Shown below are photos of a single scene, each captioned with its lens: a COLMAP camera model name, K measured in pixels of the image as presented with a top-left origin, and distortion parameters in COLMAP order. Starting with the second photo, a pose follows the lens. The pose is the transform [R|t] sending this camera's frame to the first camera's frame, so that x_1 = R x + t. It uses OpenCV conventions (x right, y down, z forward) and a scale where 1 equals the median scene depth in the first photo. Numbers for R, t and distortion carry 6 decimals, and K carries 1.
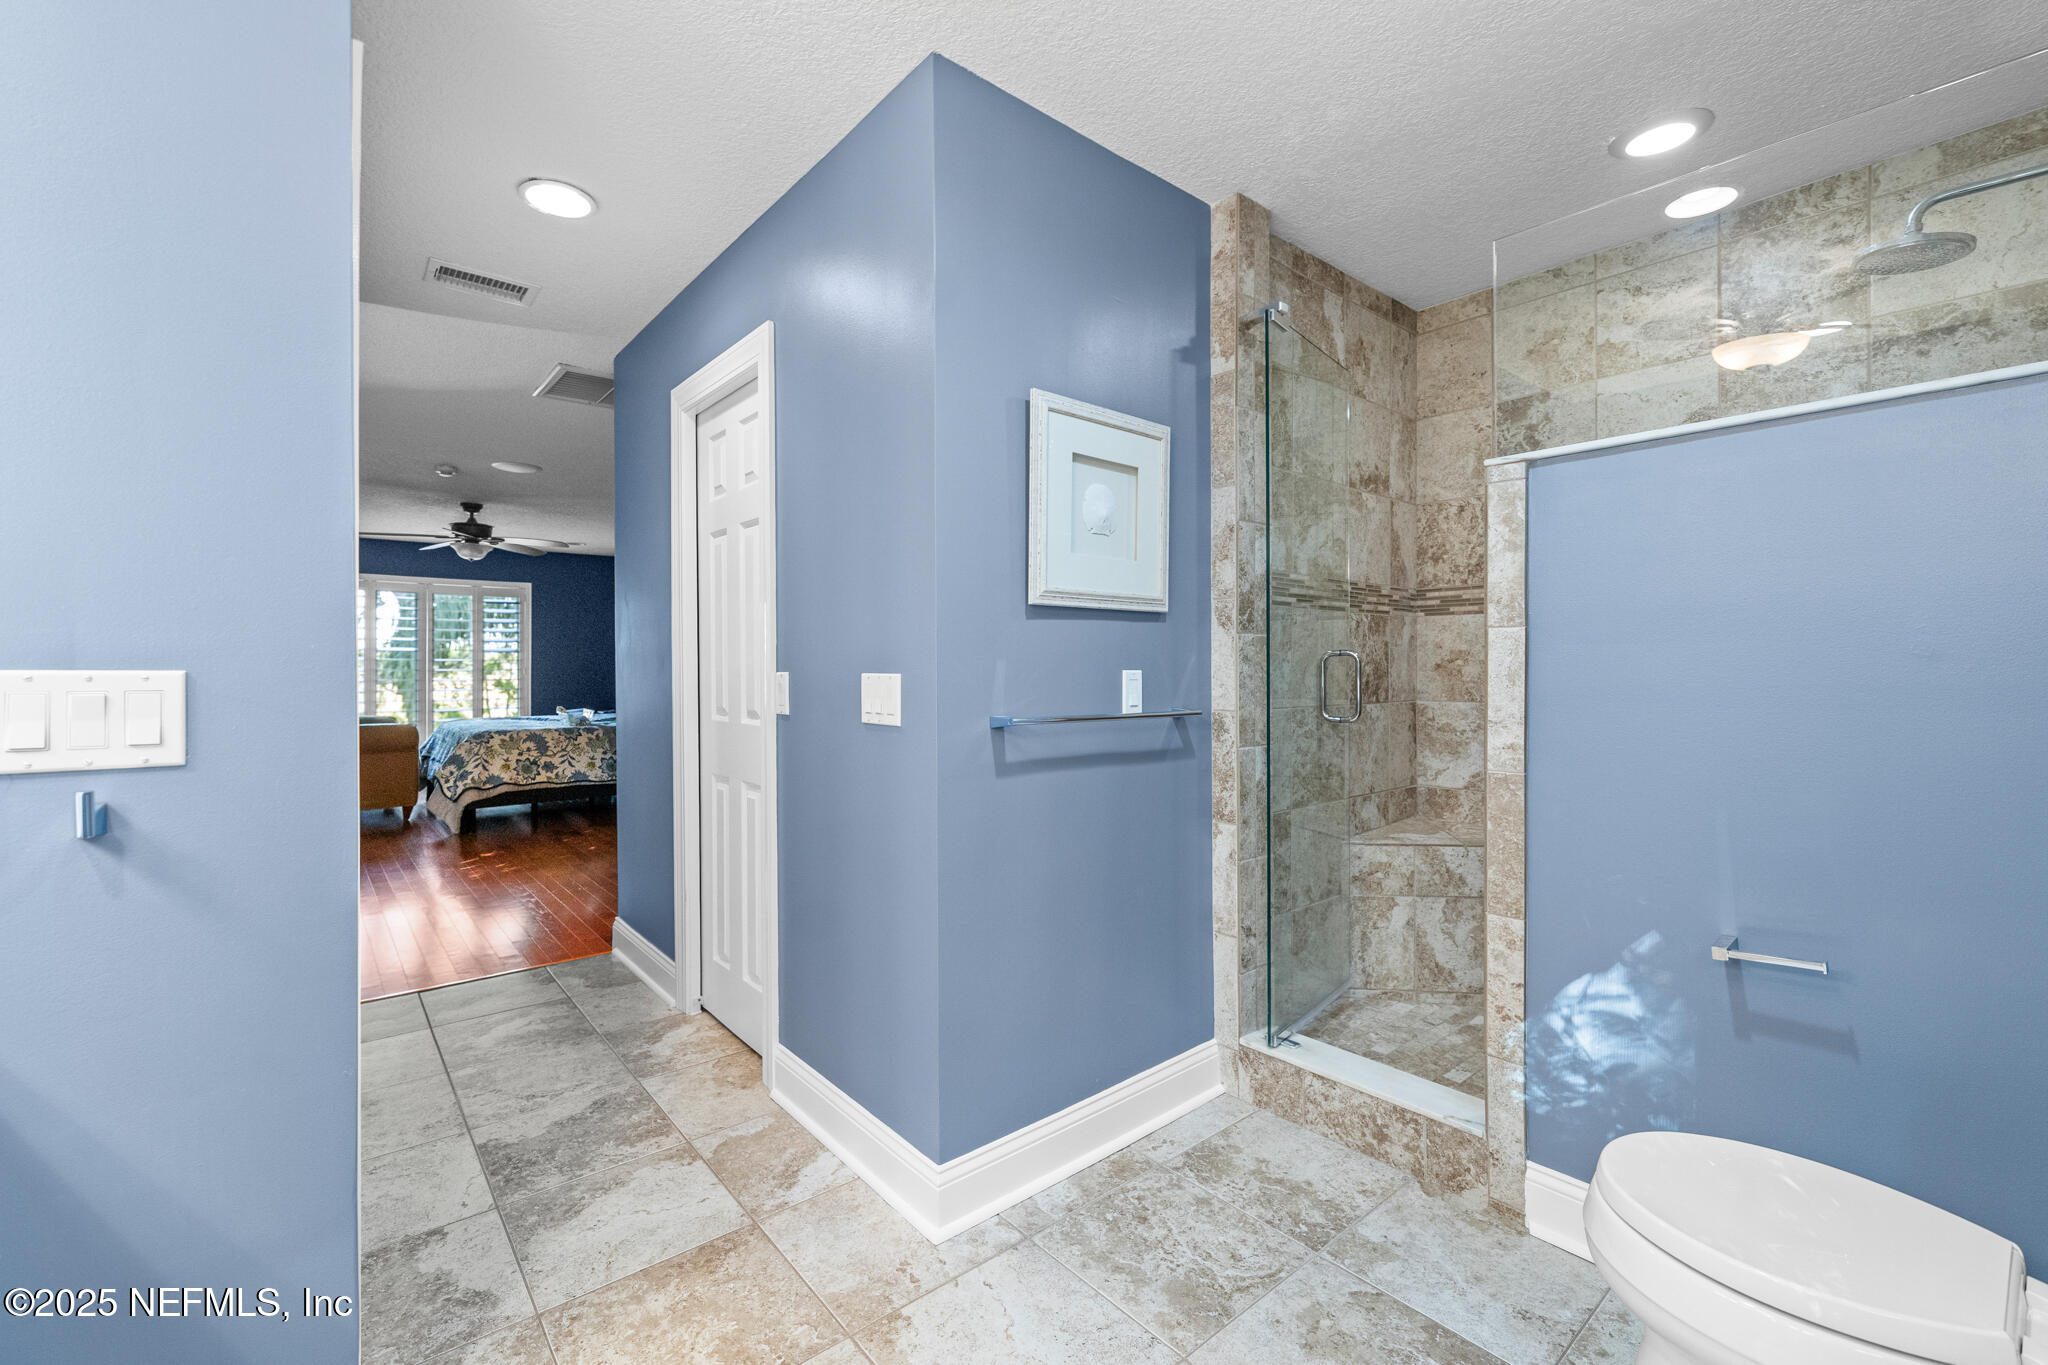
lens RADIAL K [[867.6, 0, 1025.5], [0, 867.6, 671.5], [0, 0, 1]] dist [-0.001584, -0.000217]
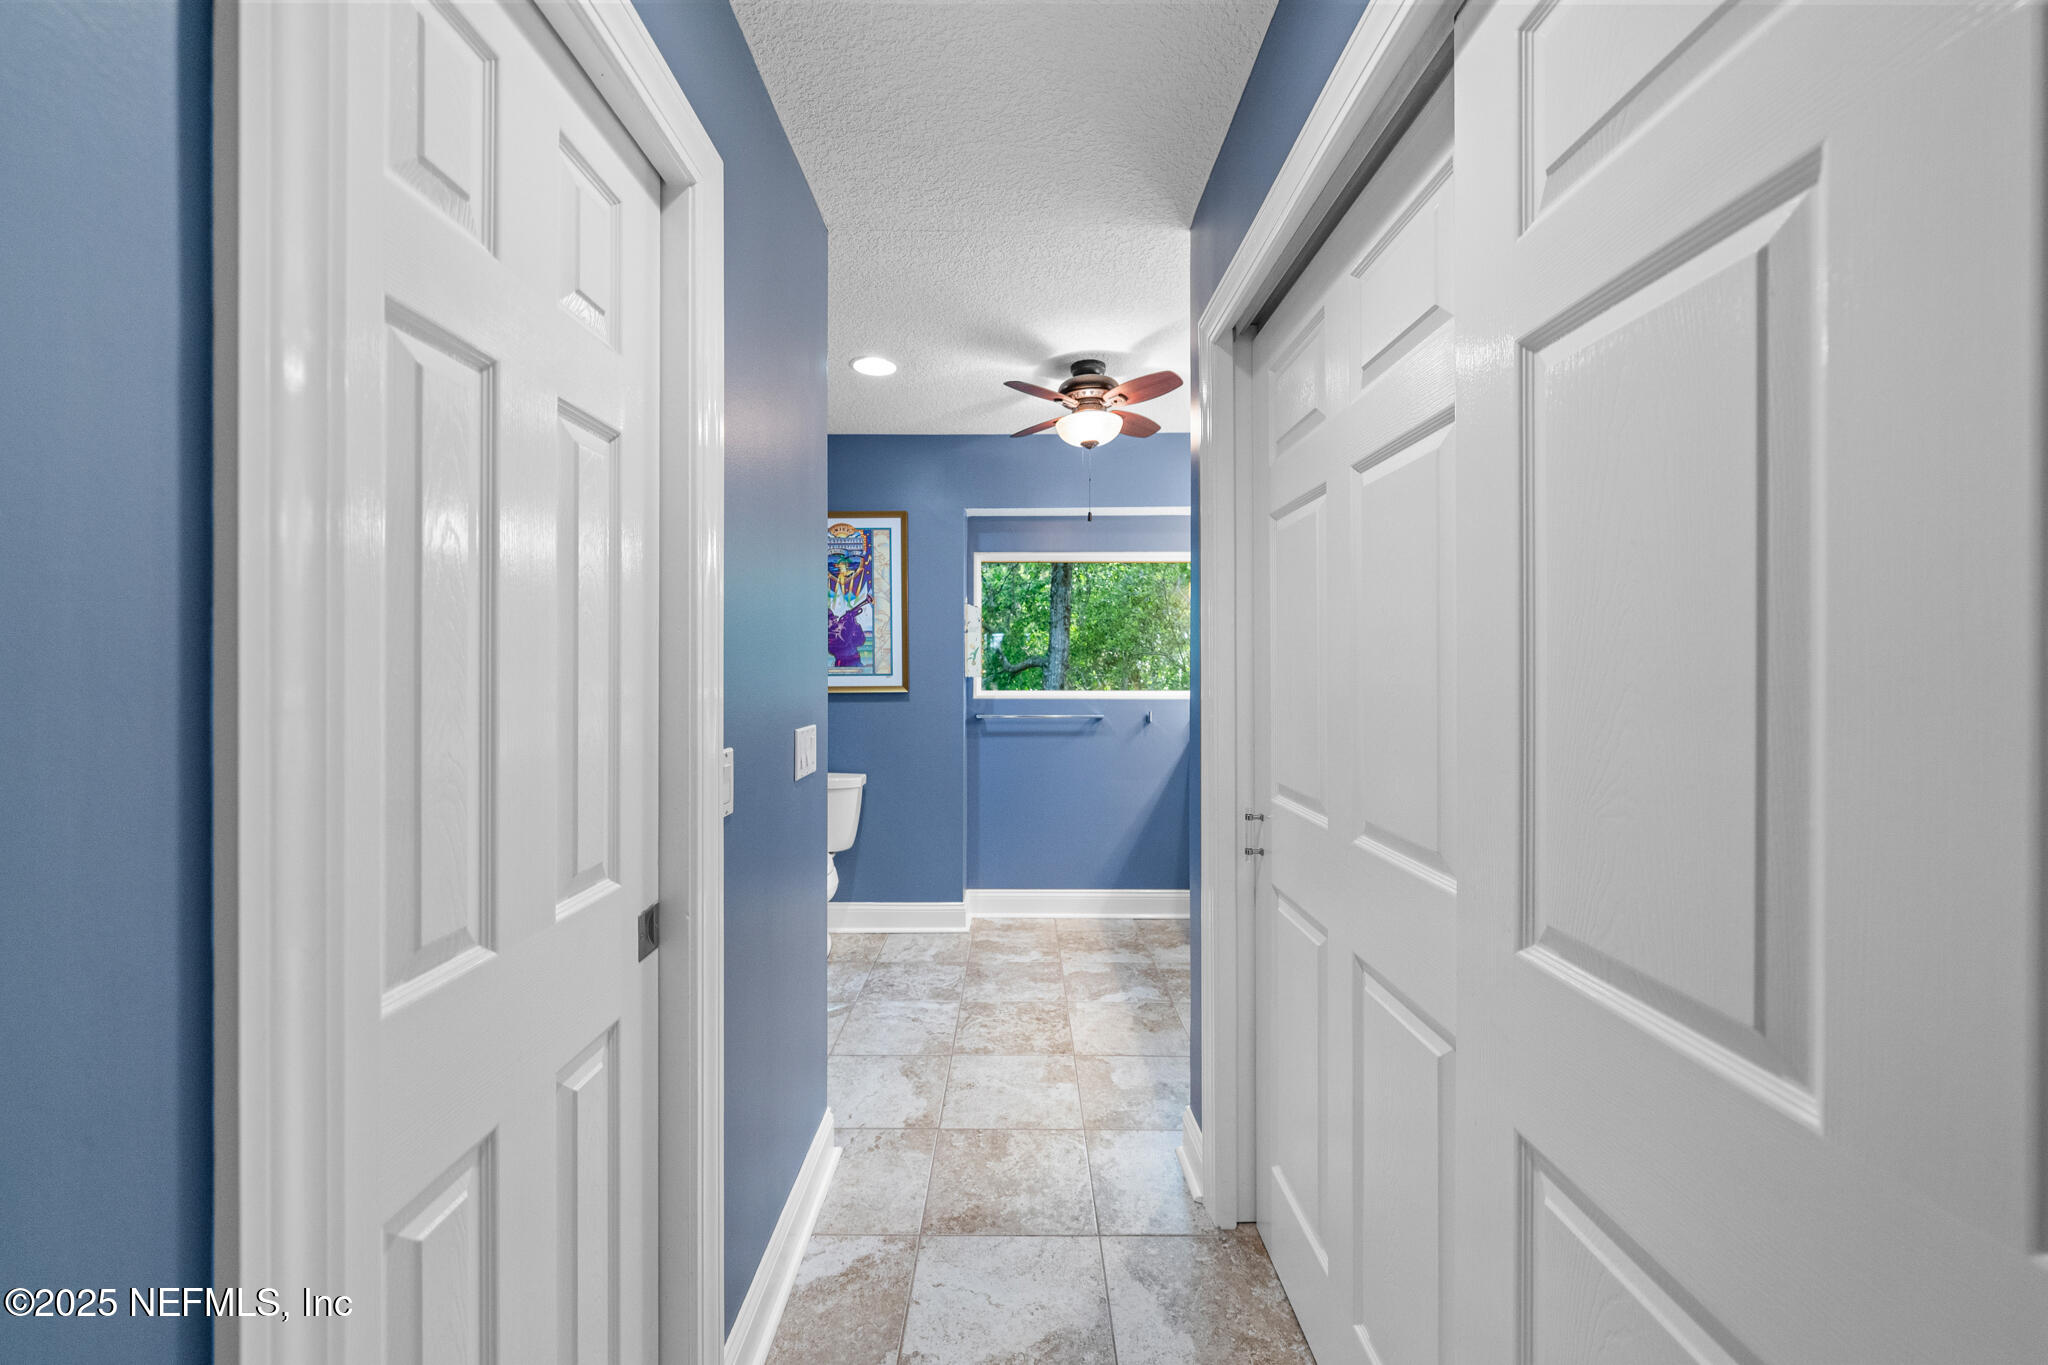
lens RADIAL K [[780.7, 0, 1021.0], [0, 780.7, 671.3], [0, 0, 1]] dist [0.000096, -0.000002]
pose [[-0.766620, 0.002218, 0.642097, -1.085253], [0.009696, 0.999920, 0.008123, -0.074930], [-0.642027, 0.012453, -0.766581, 1.739257]]
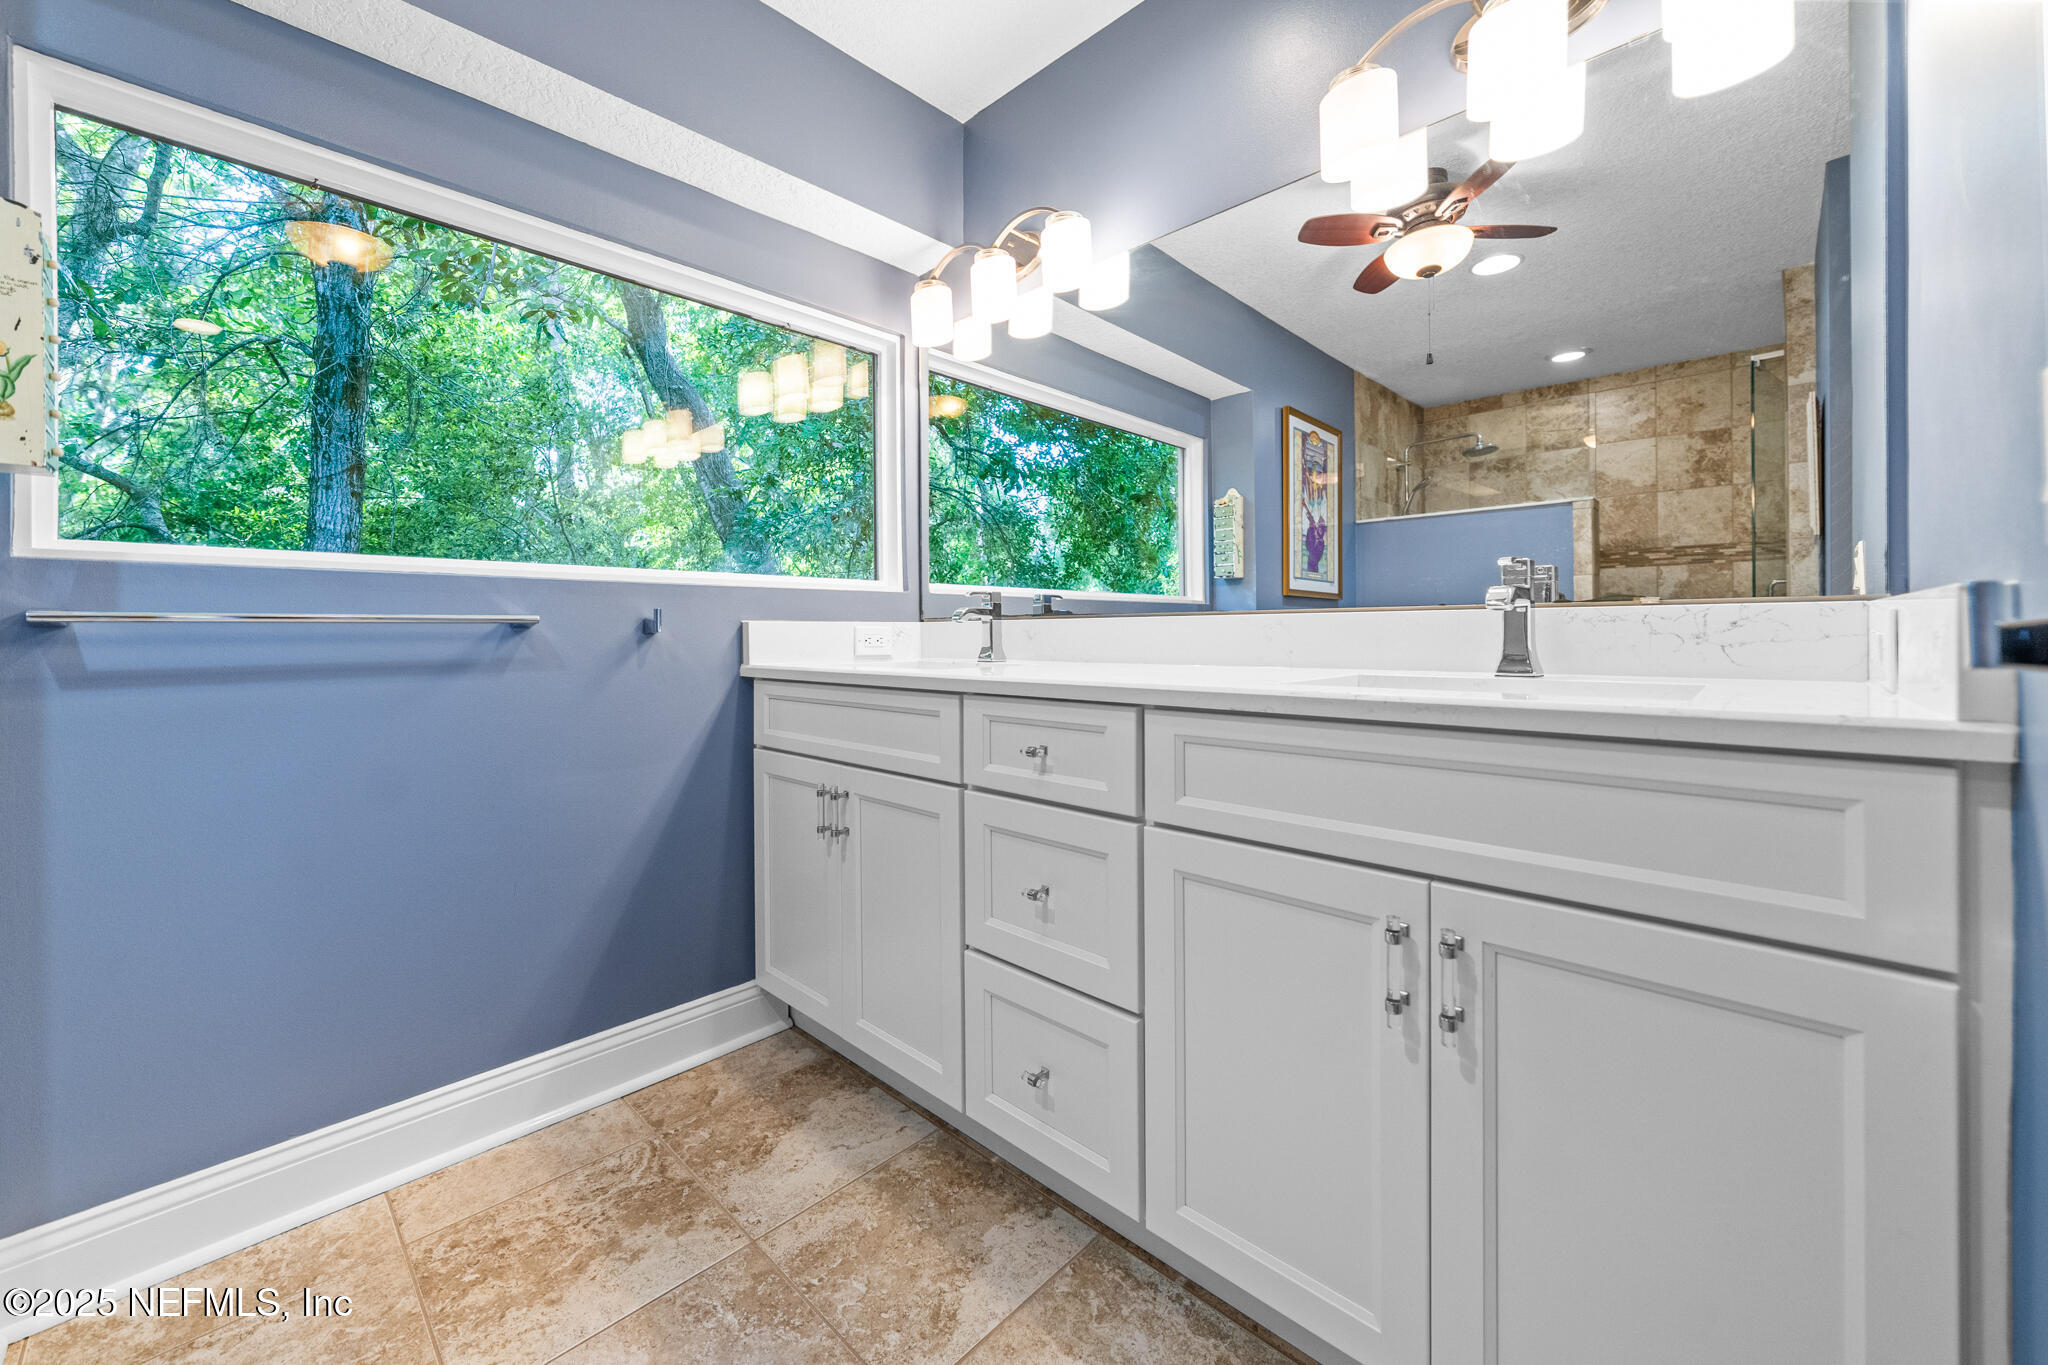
lens RADIAL K [[790.2, 0, 1015.4], [0, 790.2, 636.7], [0, 0, 1]] dist [0.000153, 0.000051]
pose [[-0.995313, 0.011050, -0.096076, -0.636232], [0.009795, 0.999861, 0.013521, 0.015869], [0.096212, 0.012517, -0.995282, 1.224840]]
